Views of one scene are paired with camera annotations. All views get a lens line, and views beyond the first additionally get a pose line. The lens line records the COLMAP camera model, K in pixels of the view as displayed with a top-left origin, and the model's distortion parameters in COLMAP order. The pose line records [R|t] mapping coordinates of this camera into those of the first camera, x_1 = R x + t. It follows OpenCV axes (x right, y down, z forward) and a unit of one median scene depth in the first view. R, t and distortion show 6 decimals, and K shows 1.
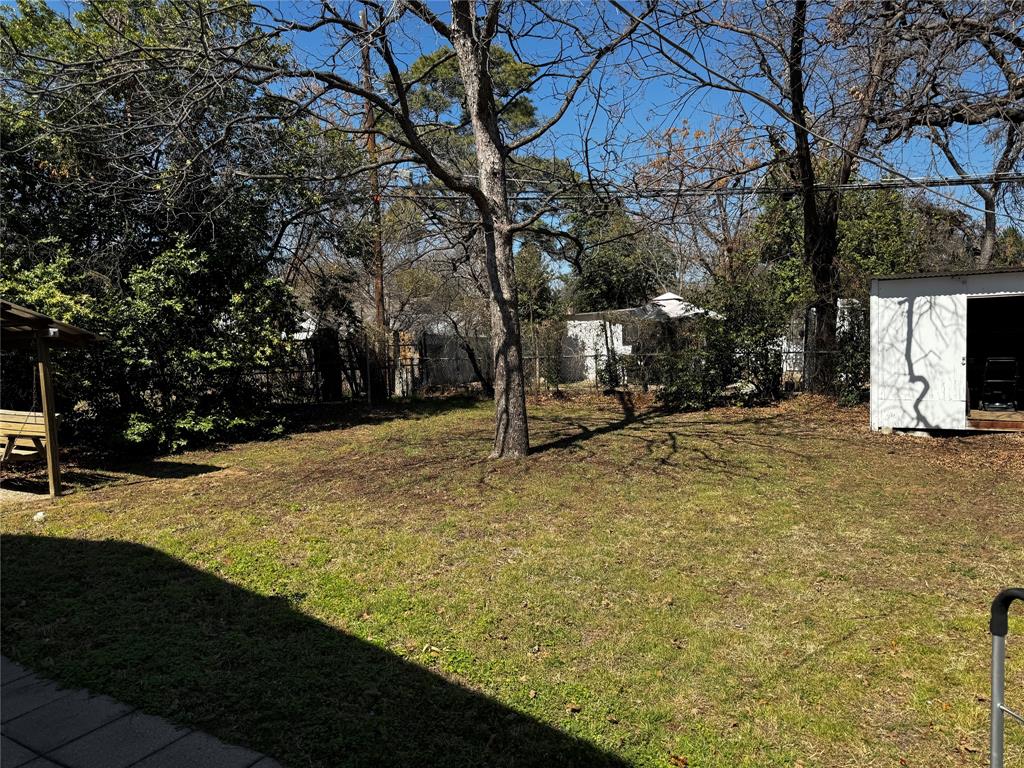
lens RADIAL K [[721.0, 0, 509.3], [0, 721.0, 390.3], [0, 0, 1]] dist [0.093020, -0.125062]
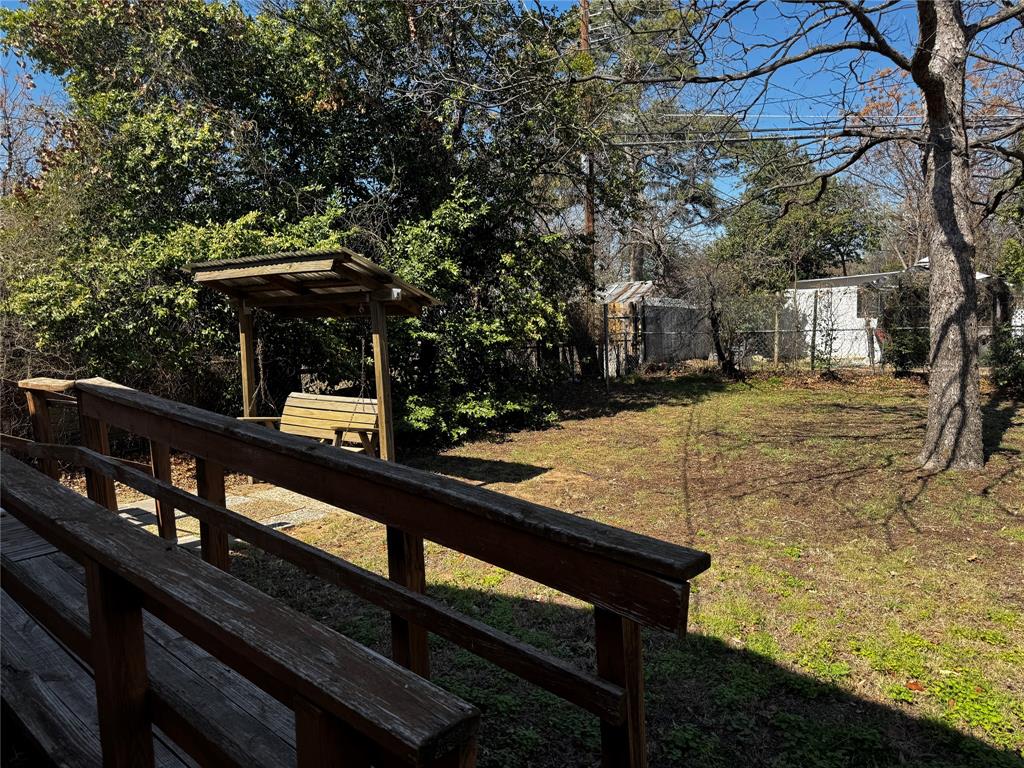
lens RADIAL K [[721.0, 0, 509.3], [0, 721.0, 390.3], [0, 0, 1]] dist [0.093020, -0.125062]
pose [[0.990651, 0.012871, -0.135809, -0.342130], [-0.008335, 0.999390, 0.033915, -0.005070], [0.136162, -0.032466, 0.990154, 0.233207]]
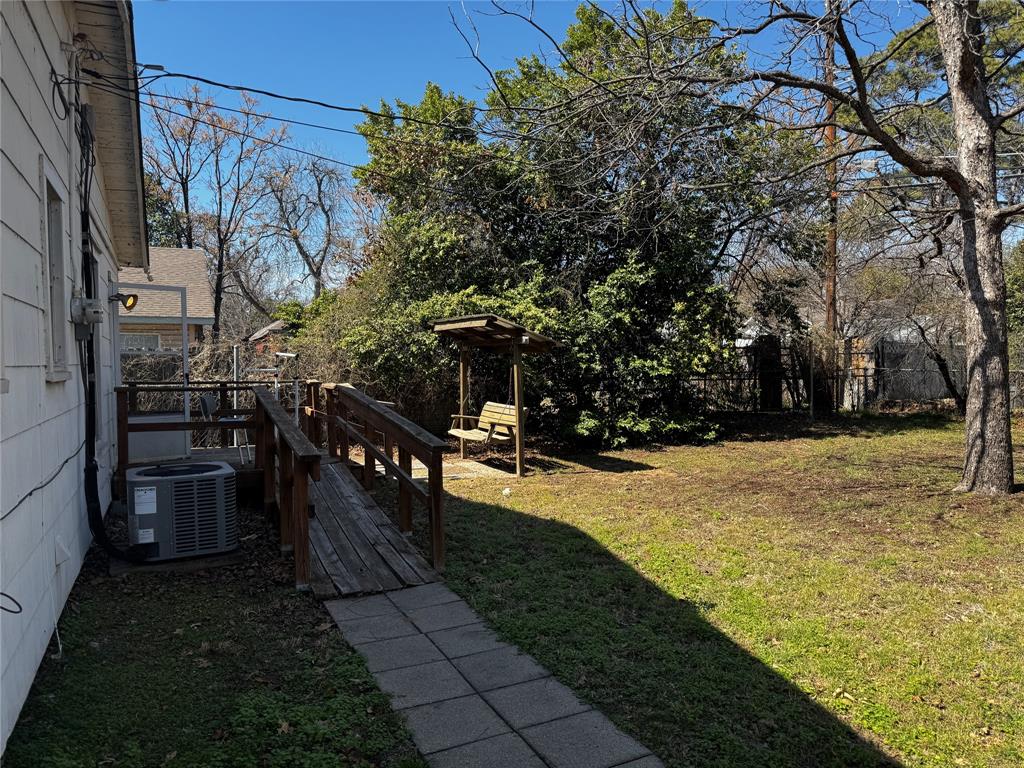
lens RADIAL K [[721.0, 0, 509.3], [0, 721.0, 390.3], [0, 0, 1]] dist [0.093020, -0.125062]
pose [[0.826781, 0.043632, -0.560830, 0.017086], [-0.048912, 0.998787, 0.005598, -0.001431], [0.560394, 0.022803, 0.827912, 0.009189]]
